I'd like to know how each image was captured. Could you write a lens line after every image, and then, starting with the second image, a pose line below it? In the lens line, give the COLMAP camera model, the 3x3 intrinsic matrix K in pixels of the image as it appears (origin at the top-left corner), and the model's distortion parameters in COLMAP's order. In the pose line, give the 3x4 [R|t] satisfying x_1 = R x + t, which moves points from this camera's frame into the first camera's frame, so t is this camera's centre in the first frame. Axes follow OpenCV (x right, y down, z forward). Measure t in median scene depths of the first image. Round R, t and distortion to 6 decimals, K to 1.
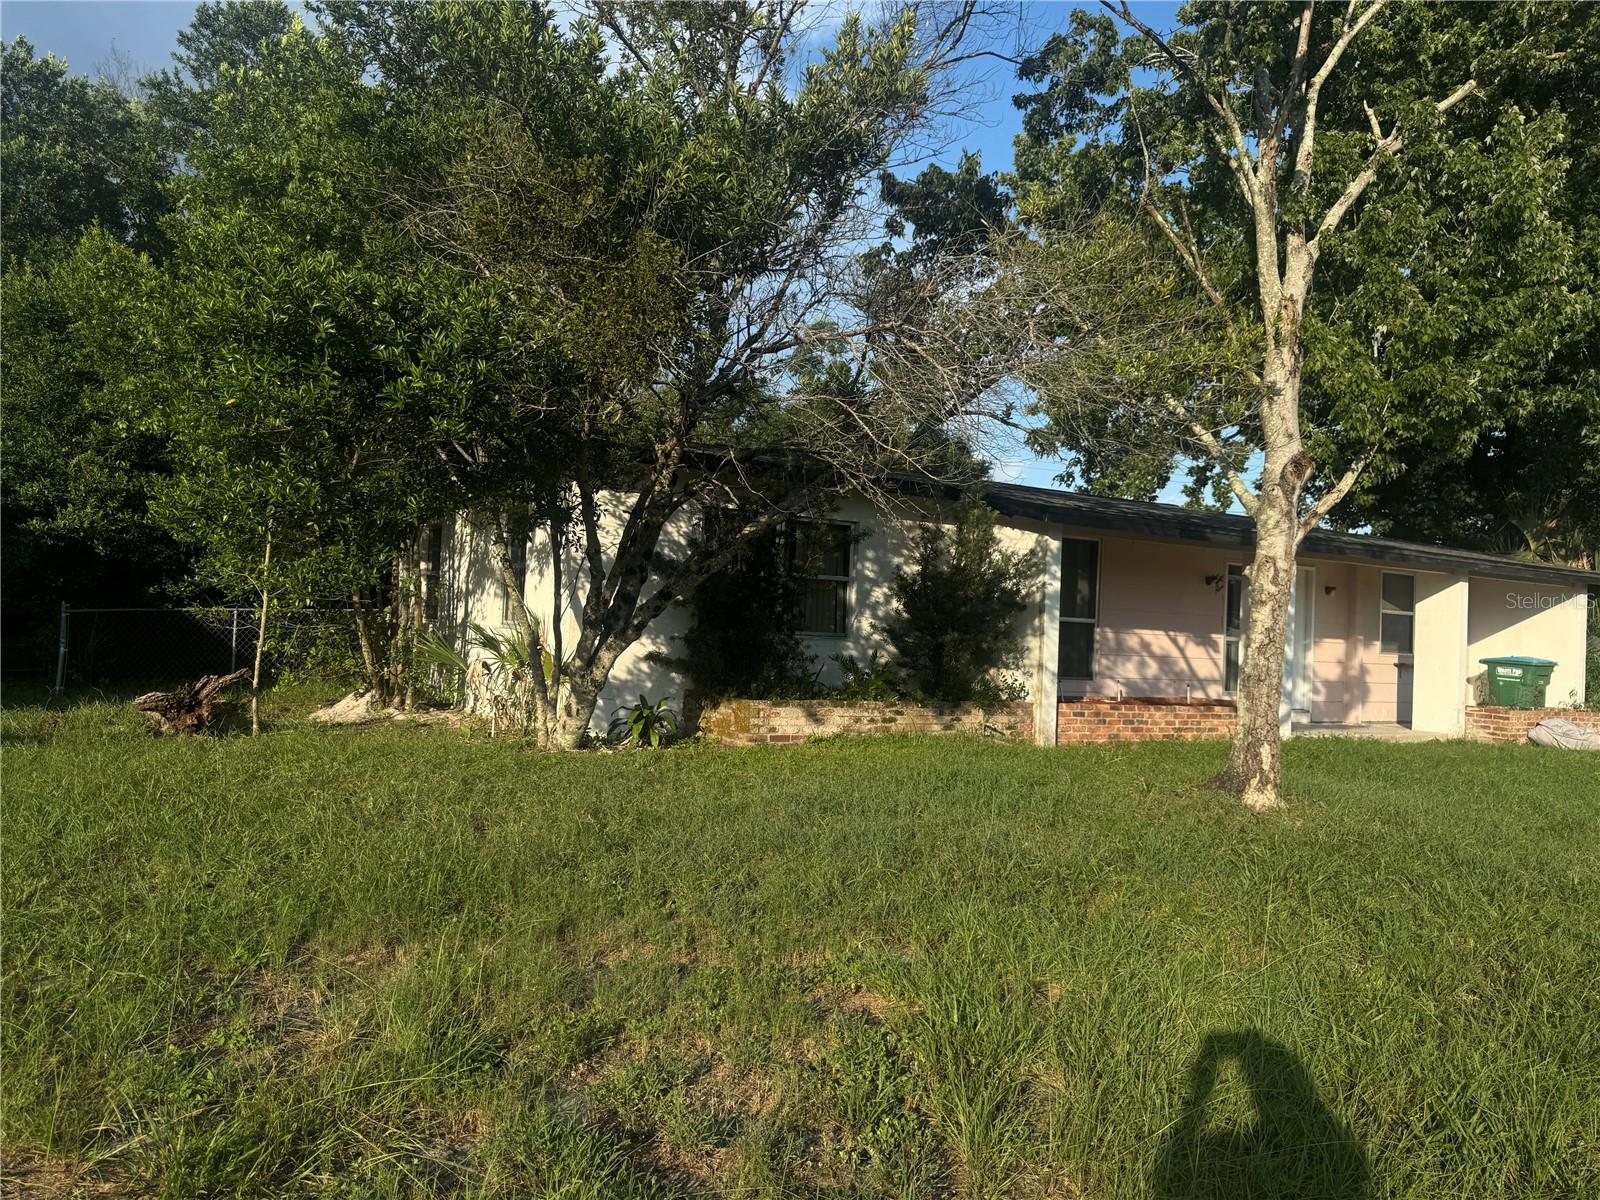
lens RADIAL K [[1148.0, 0, 800.0], [0, 1148.0, 600.0], [0, 0, 1]] dist [0.096548, -0.136018]
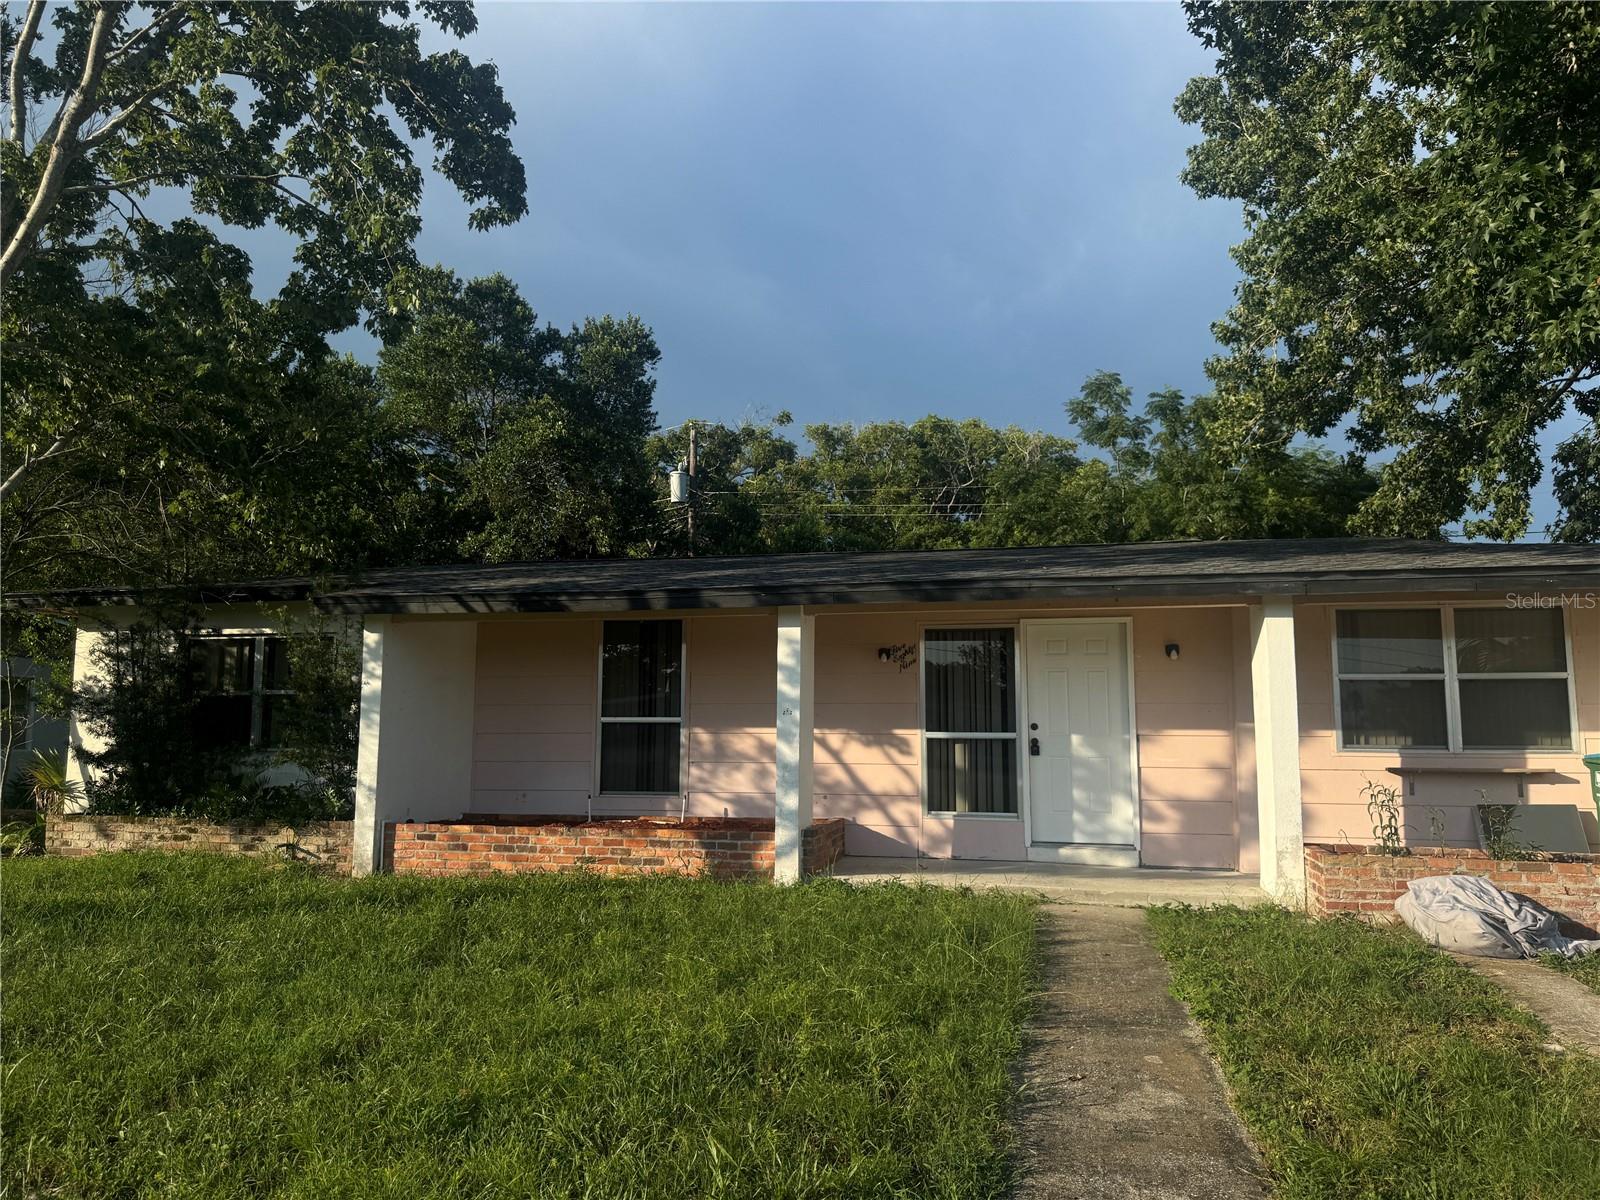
lens RADIAL K [[1148.0, 0, 800.0], [0, 1148.0, 600.0], [0, 0, 1]] dist [0.096548, -0.136018]
pose [[0.719019, -0.116538, -0.685150, 0.866885], [0.044195, 0.991513, -0.122269, 0.036774], [0.693583, 0.057633, 0.718067, 0.483359]]
